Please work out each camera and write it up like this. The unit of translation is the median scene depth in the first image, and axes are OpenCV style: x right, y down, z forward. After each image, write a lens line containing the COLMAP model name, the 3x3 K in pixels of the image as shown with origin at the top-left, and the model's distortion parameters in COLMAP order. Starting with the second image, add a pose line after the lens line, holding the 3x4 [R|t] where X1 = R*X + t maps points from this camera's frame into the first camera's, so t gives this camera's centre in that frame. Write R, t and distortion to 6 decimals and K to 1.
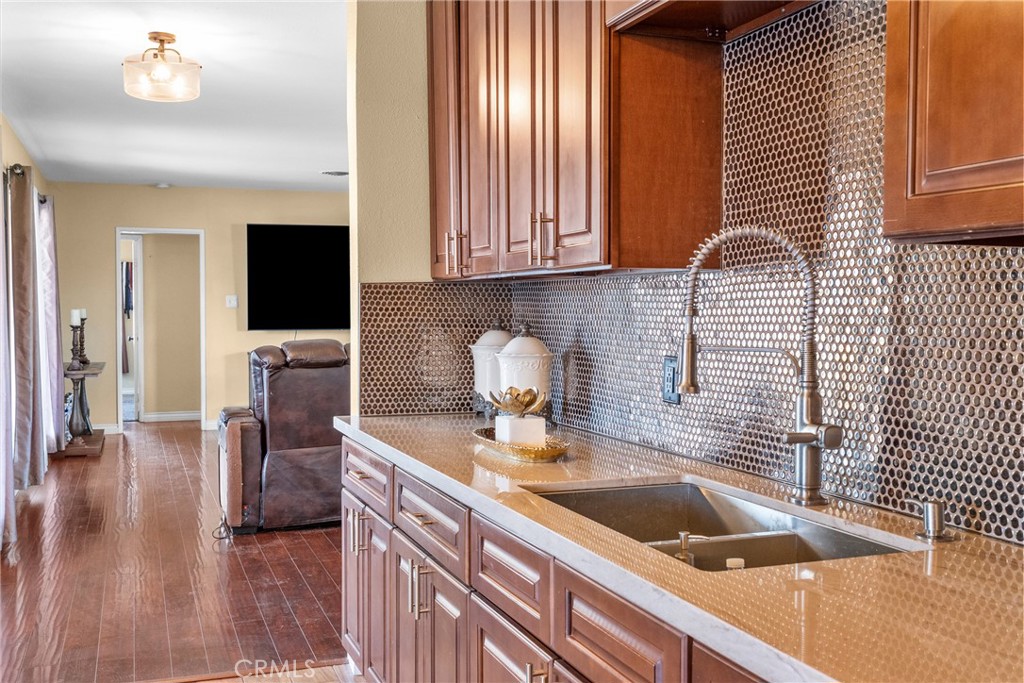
lens RADIAL K [[1021.5, 0, 513.2], [0, 1021.5, 327.2], [0, 0, 1]] dist [0.001986, 0.011772]
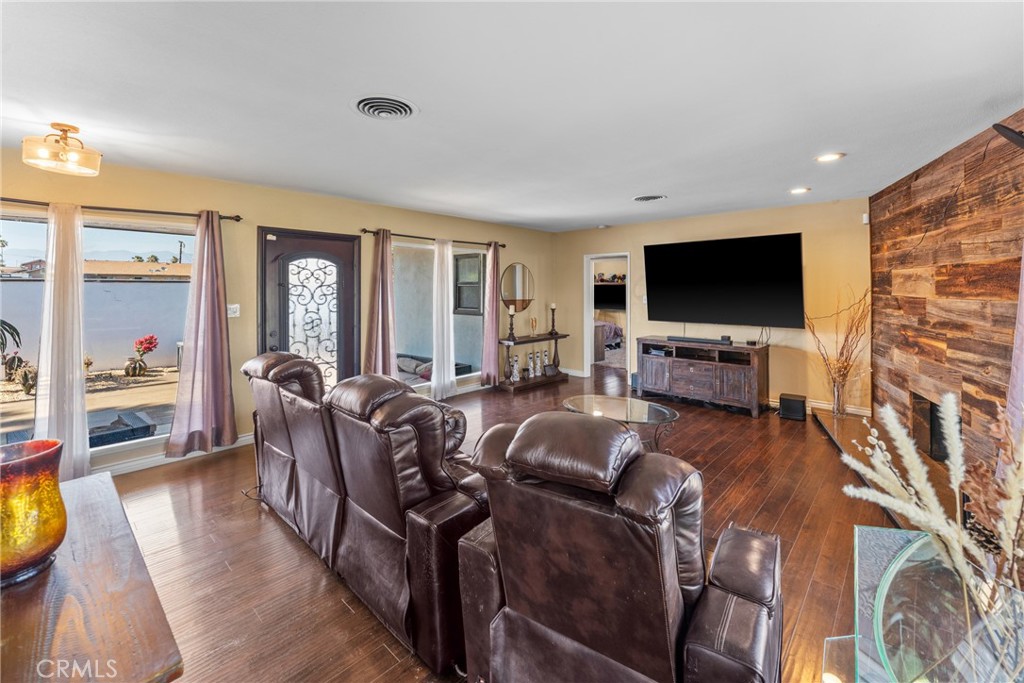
lens RADIAL K [[425.7, 0, 510.3], [0, 425.7, 289.3], [0, 0, 1]] dist [-0.000089, 0.000028]
pose [[0.446631, 0.000936, -0.894718, 0.223742], [-0.017066, 0.999826, -0.007472, -0.039397], [0.894556, 0.018606, 0.446569, 0.677720]]
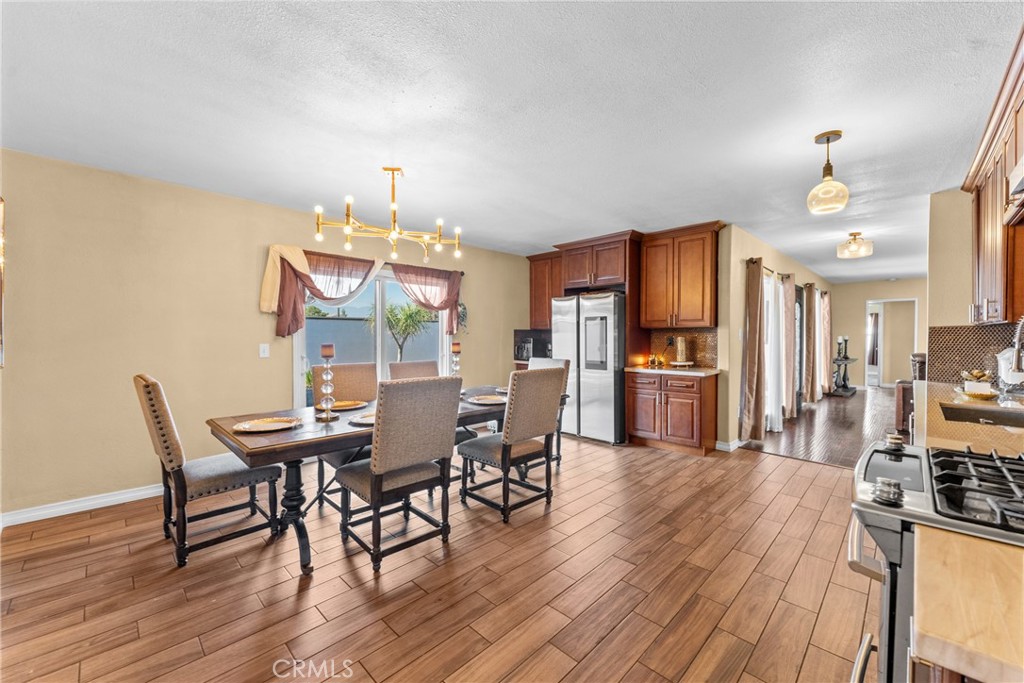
lens RADIAL K [[407.1, 0, 512.0], [0, 407.1, 341.5], [0, 0, 1]] dist [-0.000554, -0.000167]
pose [[0.425221, 0.016736, -0.904935, 0.121812], [-0.018956, 0.999774, 0.009582, 0.000919], [0.904891, 0.013079, 0.425442, -0.127893]]
